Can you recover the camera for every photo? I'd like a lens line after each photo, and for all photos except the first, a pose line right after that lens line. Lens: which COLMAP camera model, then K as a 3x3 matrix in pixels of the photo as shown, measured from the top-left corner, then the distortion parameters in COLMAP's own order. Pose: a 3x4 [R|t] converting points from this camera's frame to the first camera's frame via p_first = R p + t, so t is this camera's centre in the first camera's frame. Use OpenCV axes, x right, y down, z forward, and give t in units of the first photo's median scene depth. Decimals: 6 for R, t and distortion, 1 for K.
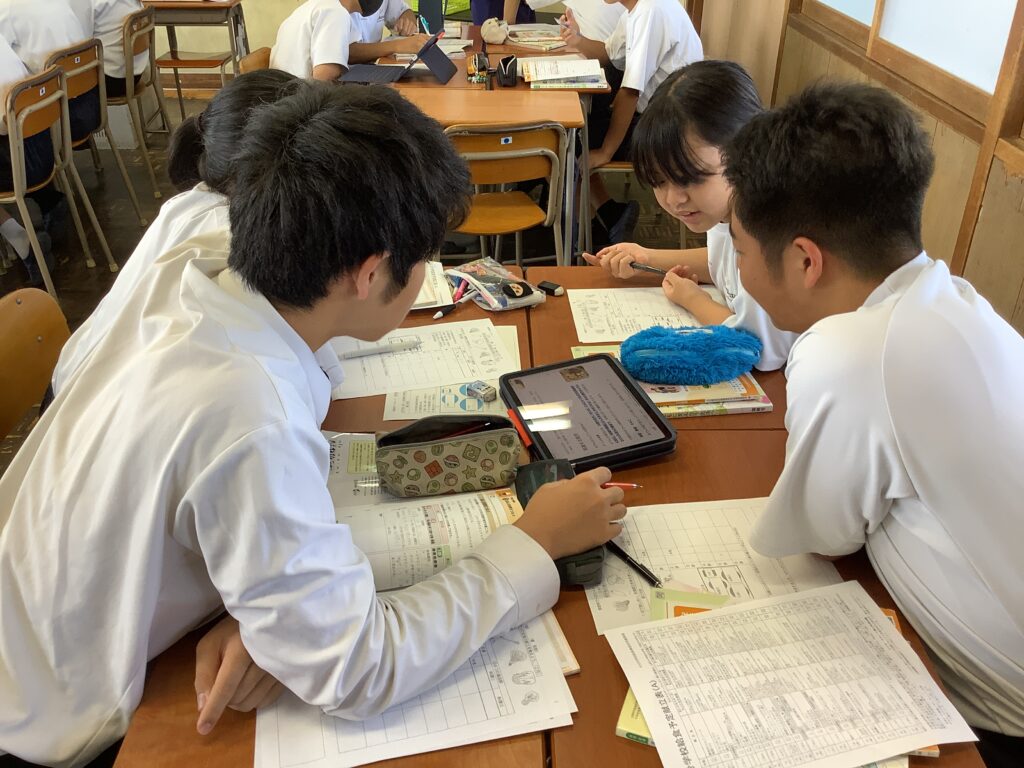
lens RADIAL K [[922.1, 0, 513.7], [0, 922.1, 384.3], [0, 0, 1]] dist [0.007288, -0.018002]
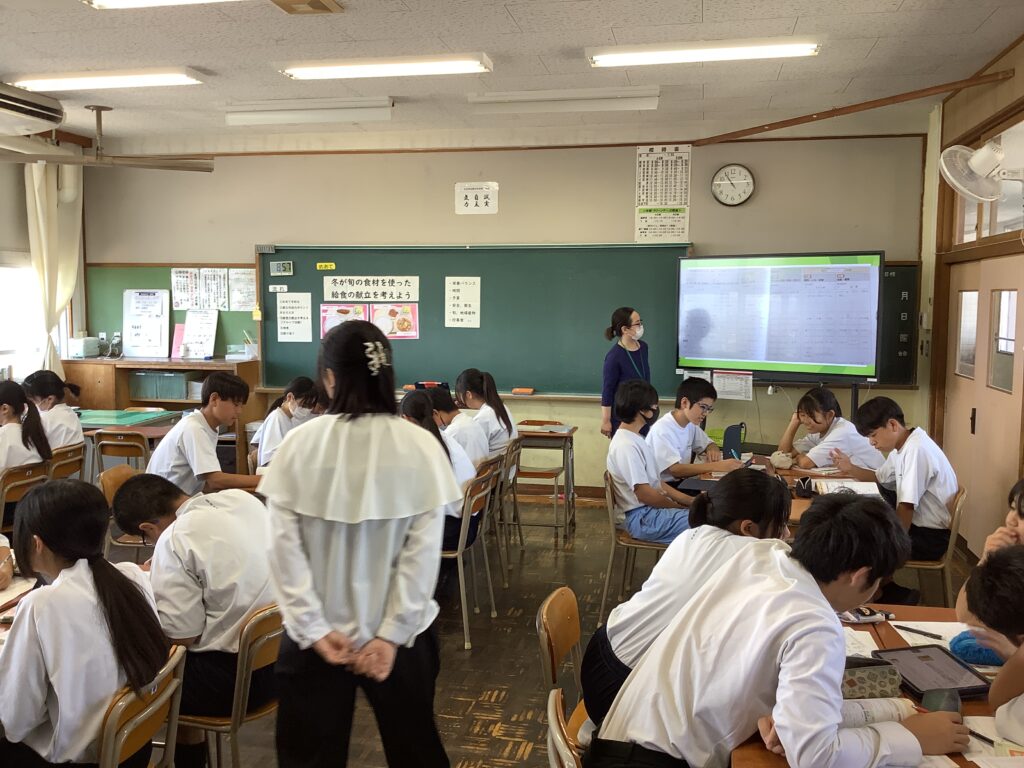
lens RADIAL K [[922.1, 0, 506.2], [0, 922.1, 388.9], [0, 0, 1]] dist [0.007288, -0.018002]
pose [[0.972455, 0.017040, -0.232468, -0.235613], [-0.114333, 0.903976, -0.412014, 0.276955], [0.203125, 0.427244, 0.881024, -0.691333]]
